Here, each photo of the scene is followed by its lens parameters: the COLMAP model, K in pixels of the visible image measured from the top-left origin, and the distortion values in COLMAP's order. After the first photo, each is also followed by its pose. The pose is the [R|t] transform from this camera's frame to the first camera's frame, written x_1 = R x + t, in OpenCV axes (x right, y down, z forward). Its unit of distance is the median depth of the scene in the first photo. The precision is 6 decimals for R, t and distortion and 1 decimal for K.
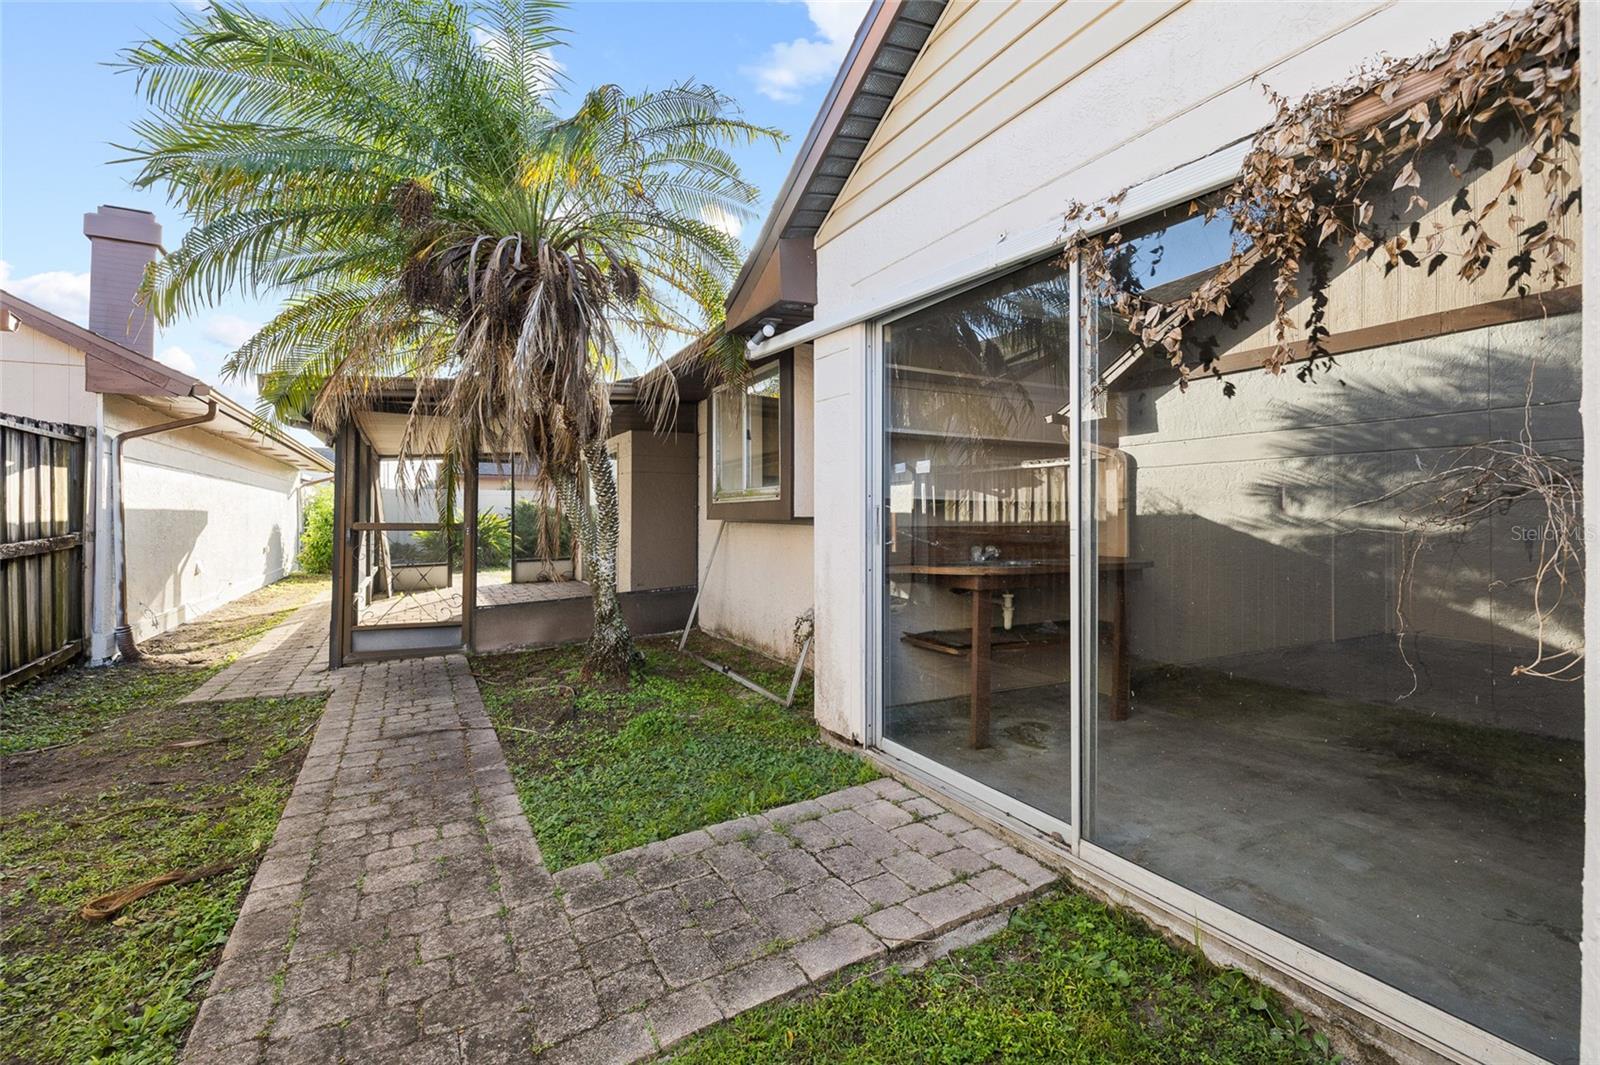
lens RADIAL K [[713.9, 0, 795.3], [0, 713.9, 519.0], [0, 0, 1]] dist [-0.010094, 0.001182]
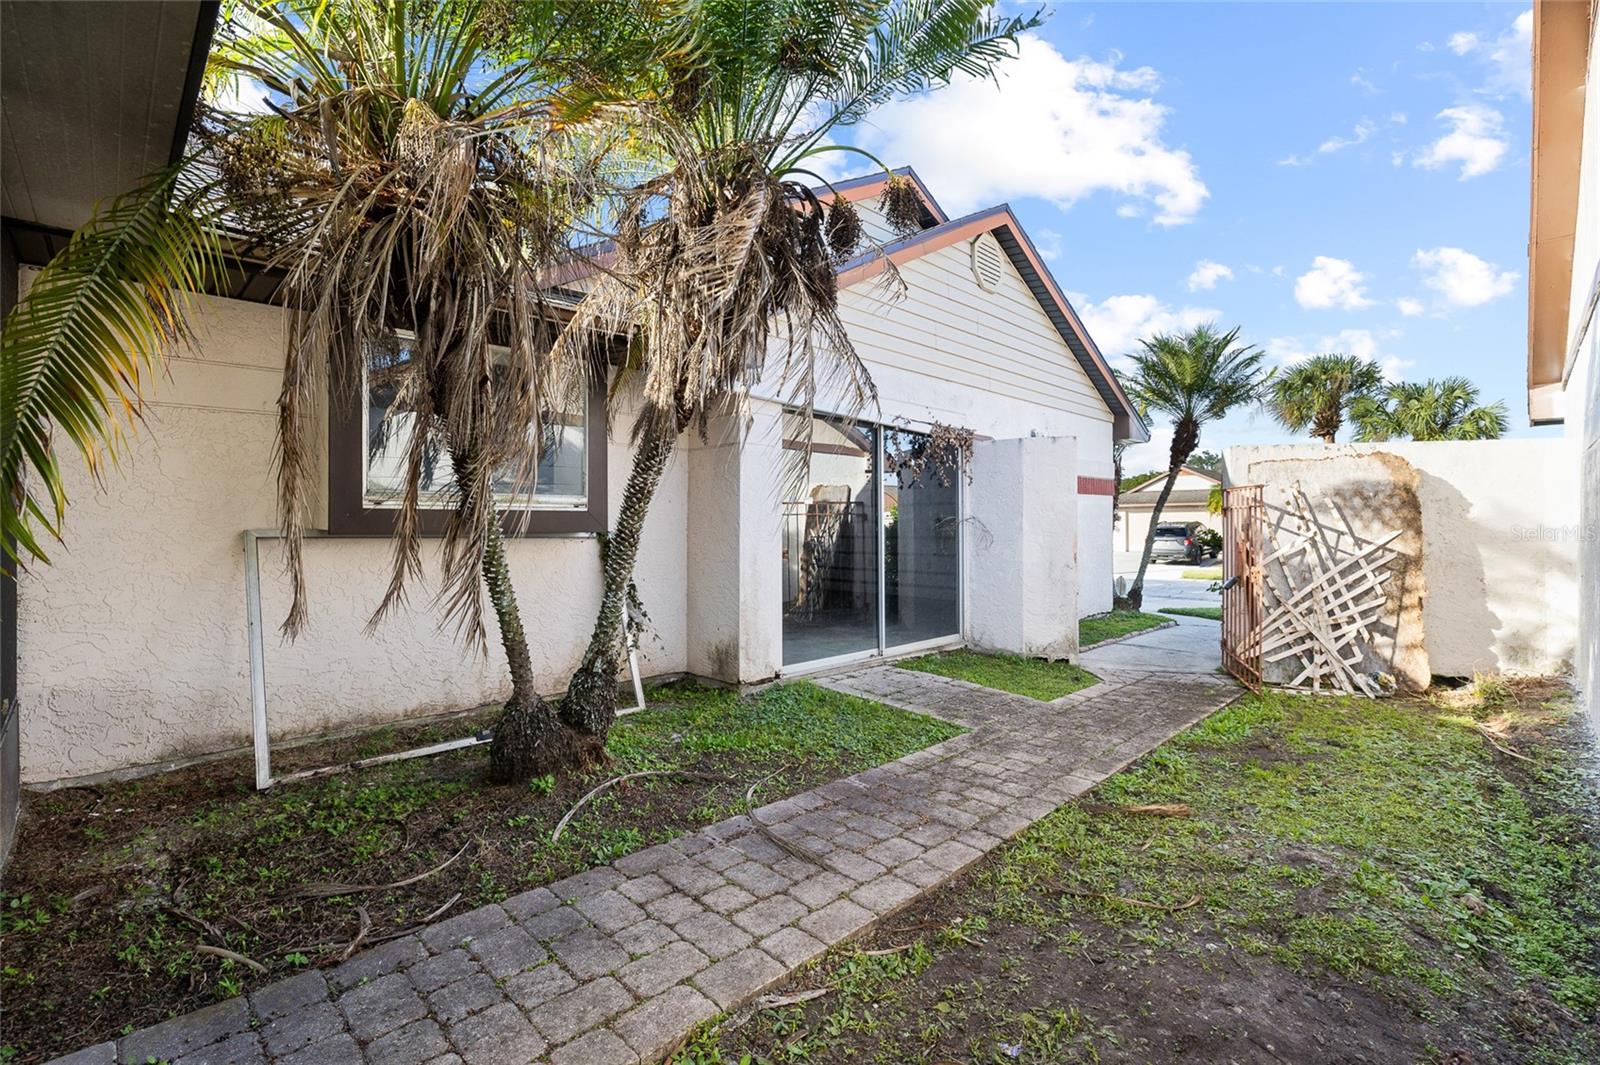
lens RADIAL K [[713.9, 0, 795.3], [0, 713.9, 519.0], [0, 0, 1]] dist [-0.010094, 0.001182]
pose [[-0.284210, 0.006527, 0.958740, -1.702904], [0.001947, 0.999979, -0.006231, -0.017397], [-0.958760, 0.000096, -0.284217, 1.705719]]
